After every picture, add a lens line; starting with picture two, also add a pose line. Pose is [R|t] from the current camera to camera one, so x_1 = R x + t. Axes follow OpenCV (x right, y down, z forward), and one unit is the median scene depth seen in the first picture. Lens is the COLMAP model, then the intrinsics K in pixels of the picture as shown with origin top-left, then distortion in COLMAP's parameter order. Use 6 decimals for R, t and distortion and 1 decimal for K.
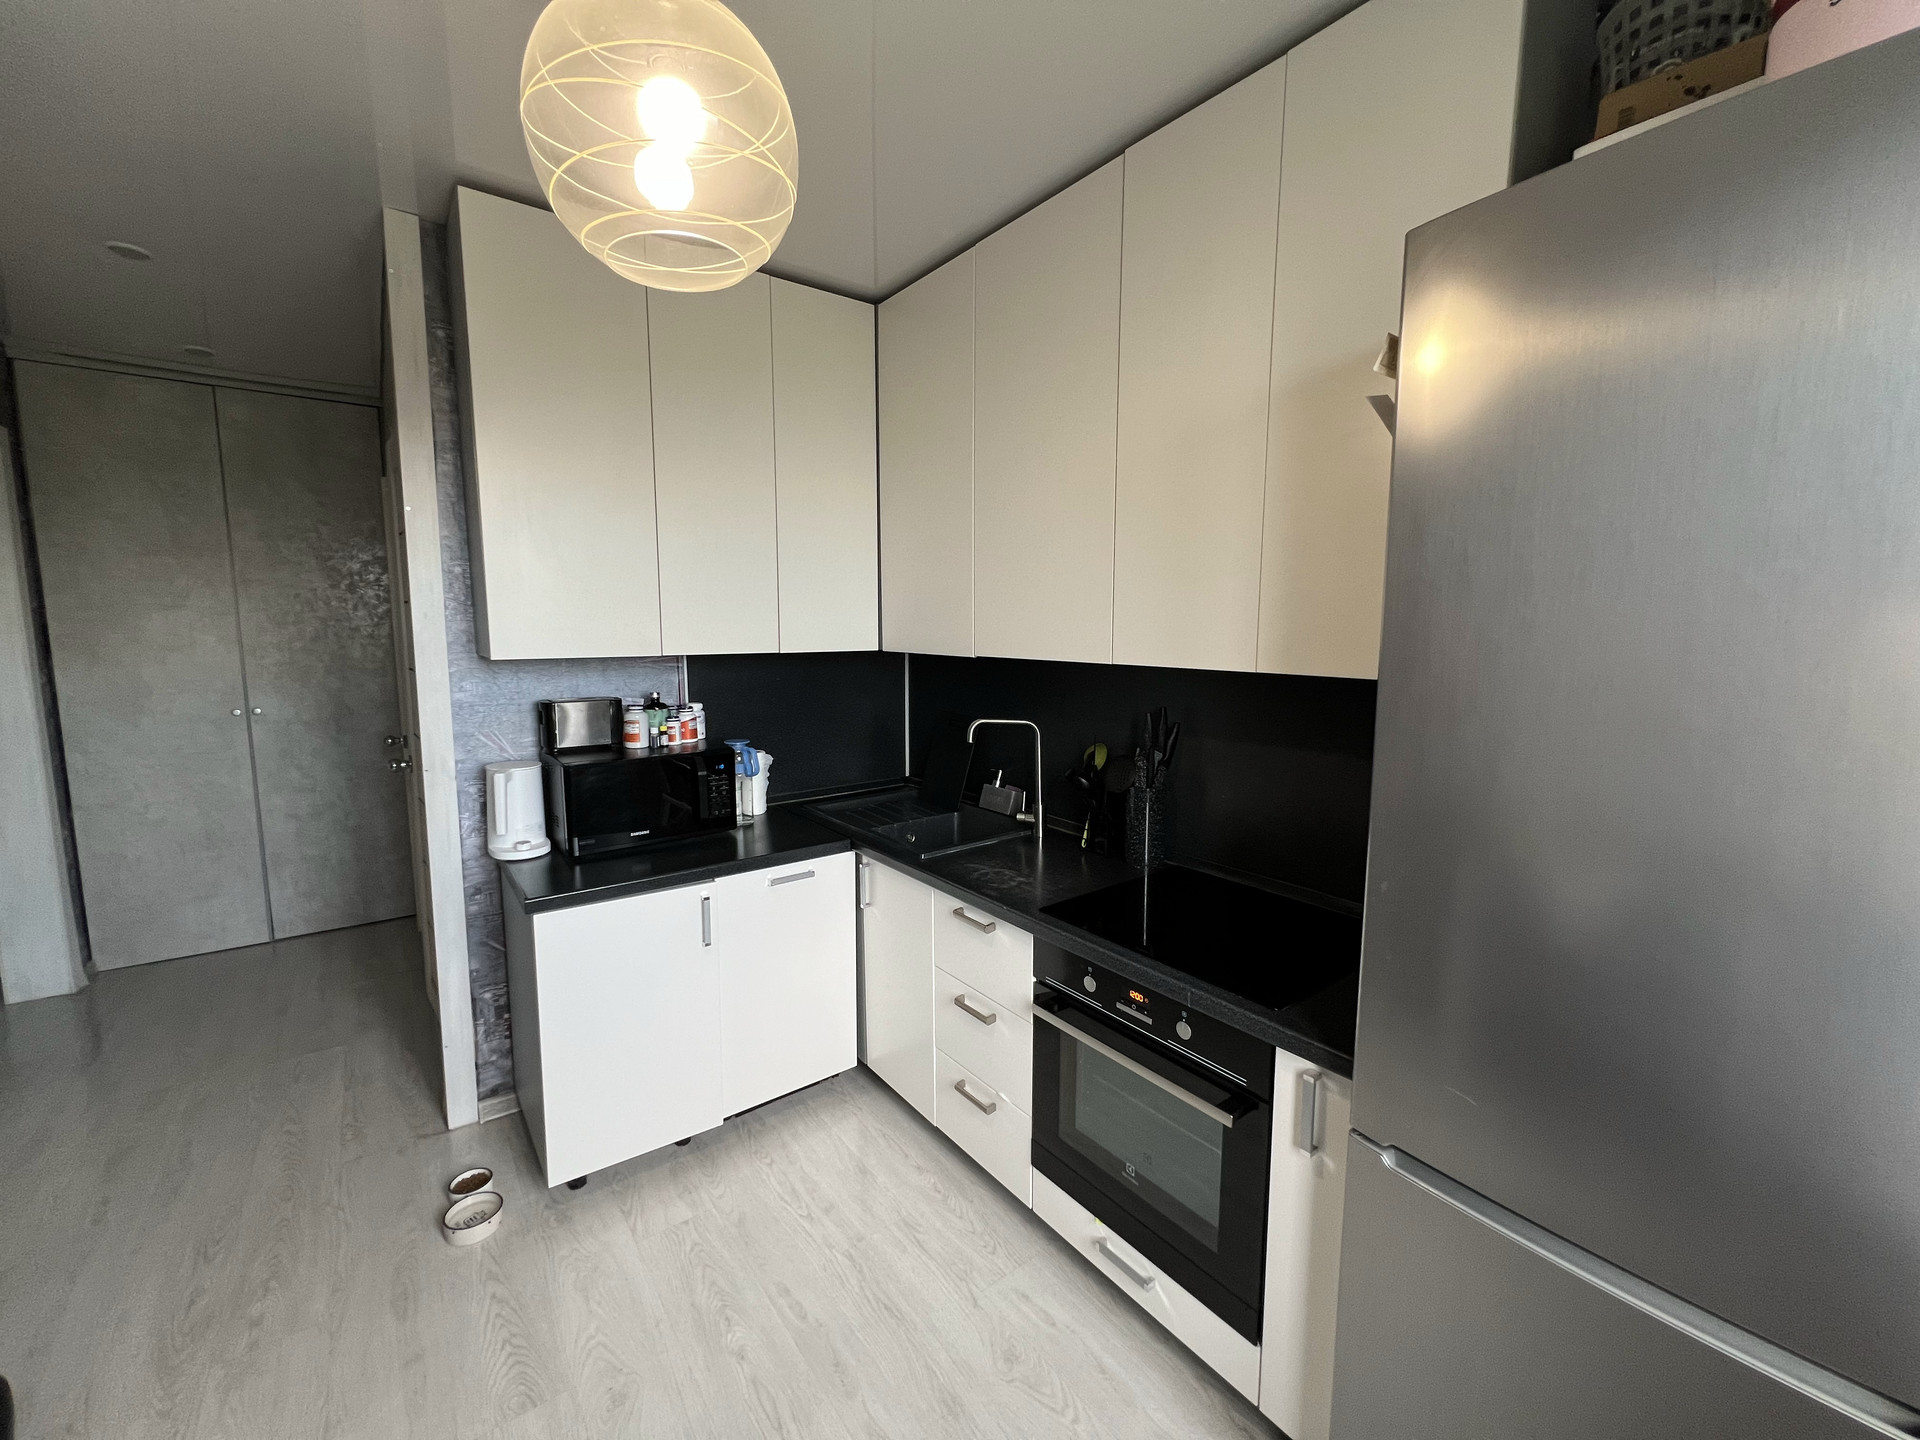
lens RADIAL K [[776.8, 0, 960.9], [0, 776.8, 715.1], [0, 0, 1]] dist [-0.010048, 0.001256]
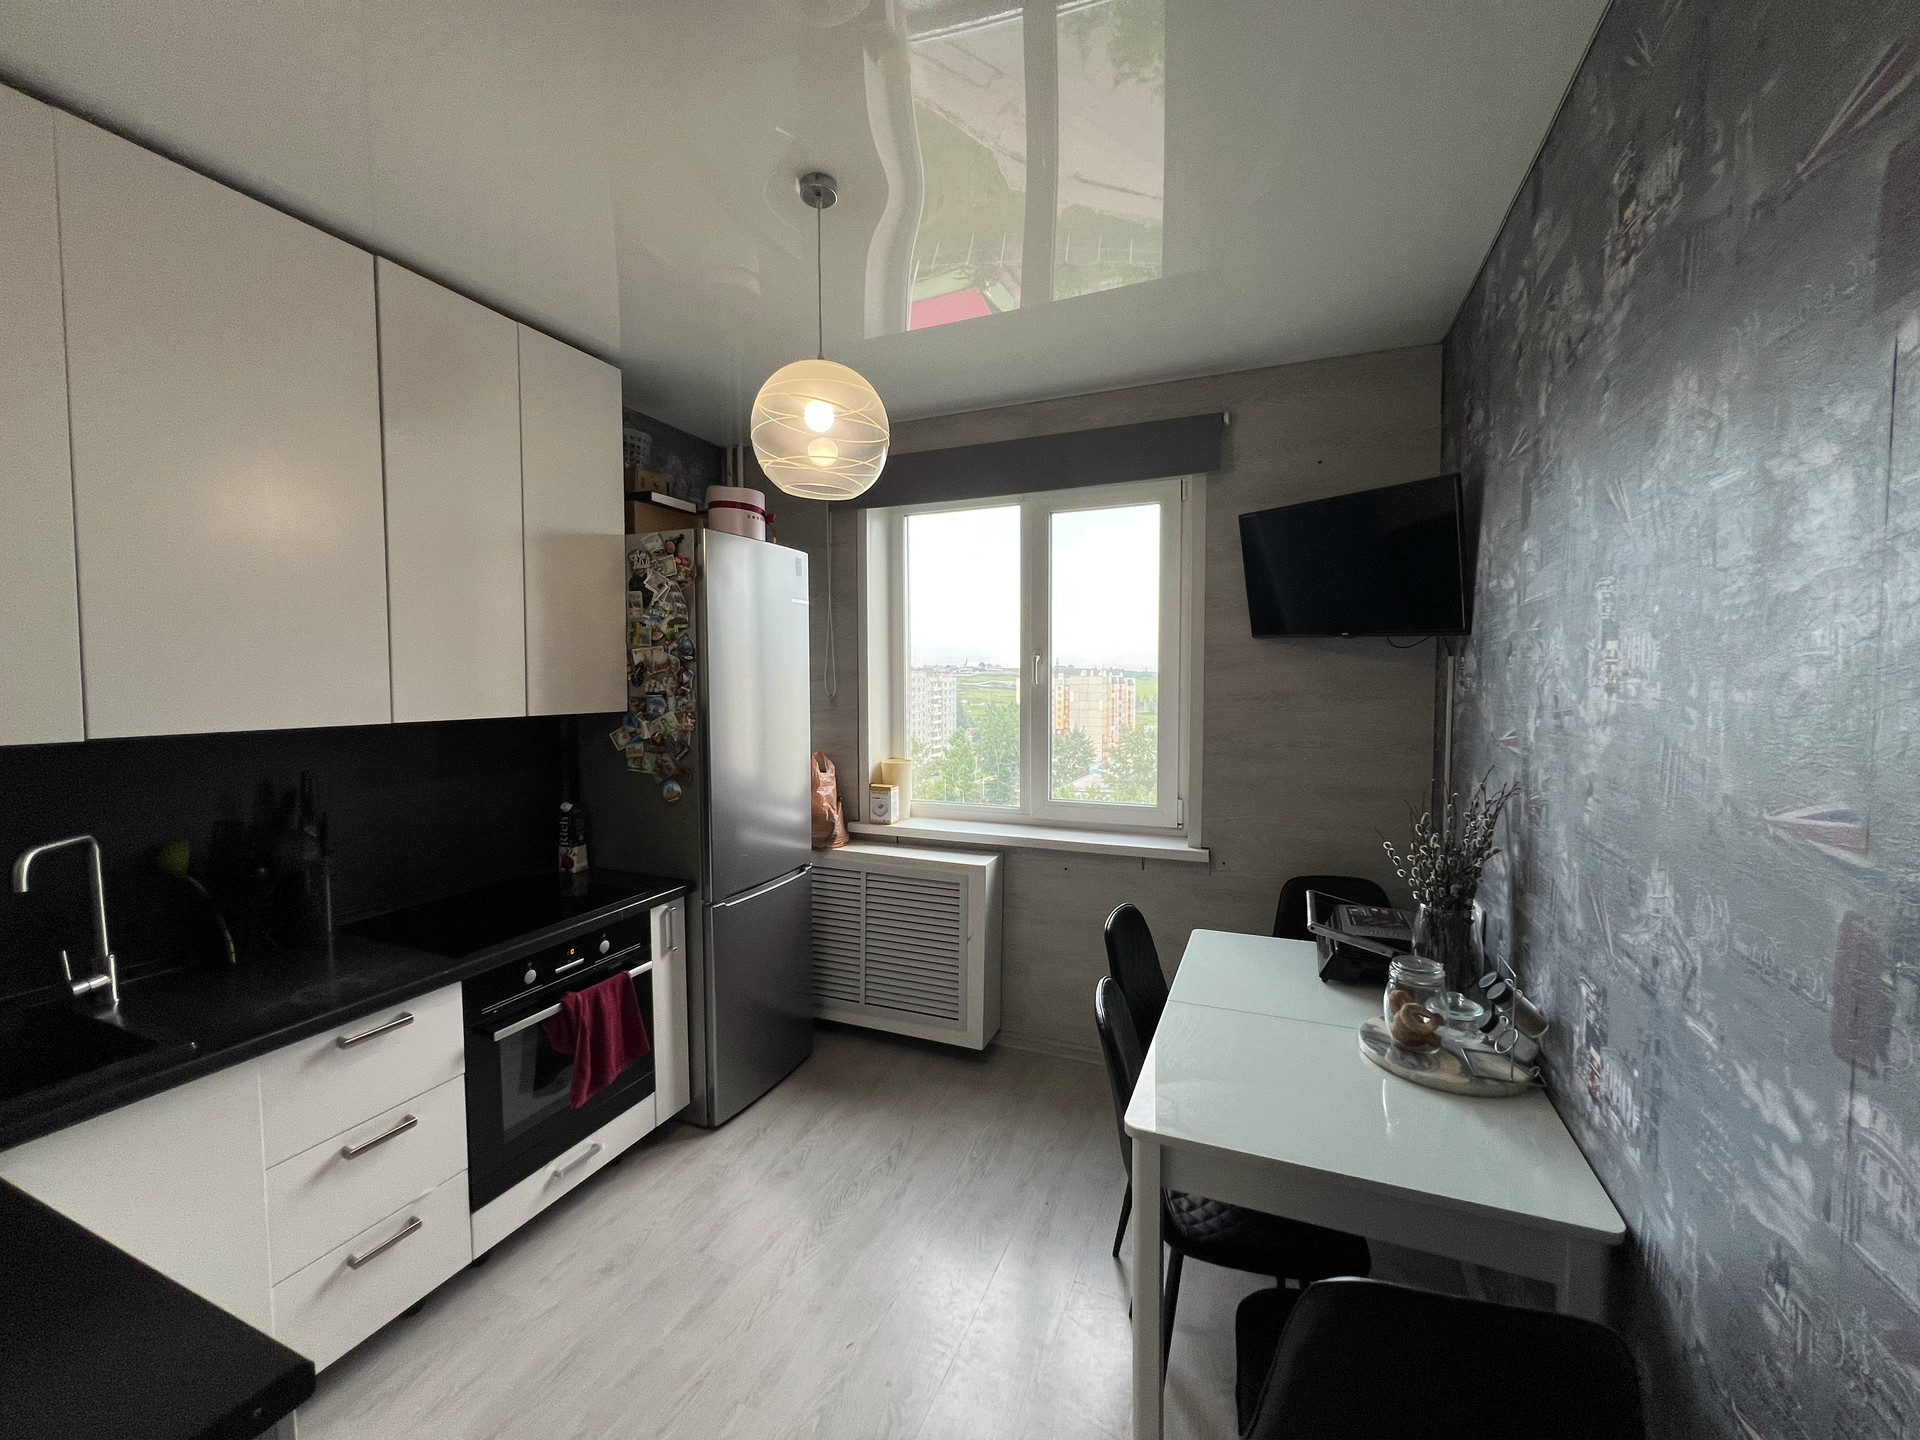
lens RADIAL K [[776.8, 0, 978.3], [0, 776.8, 718.4], [0, 0, 1]] dist [-0.010048, 0.001256]
pose [[-0.520639, -0.042439, 0.852721, -1.155295], [0.108354, 0.987403, 0.115299, -0.111754], [-0.846873, 0.152425, -0.509482, 0.906962]]
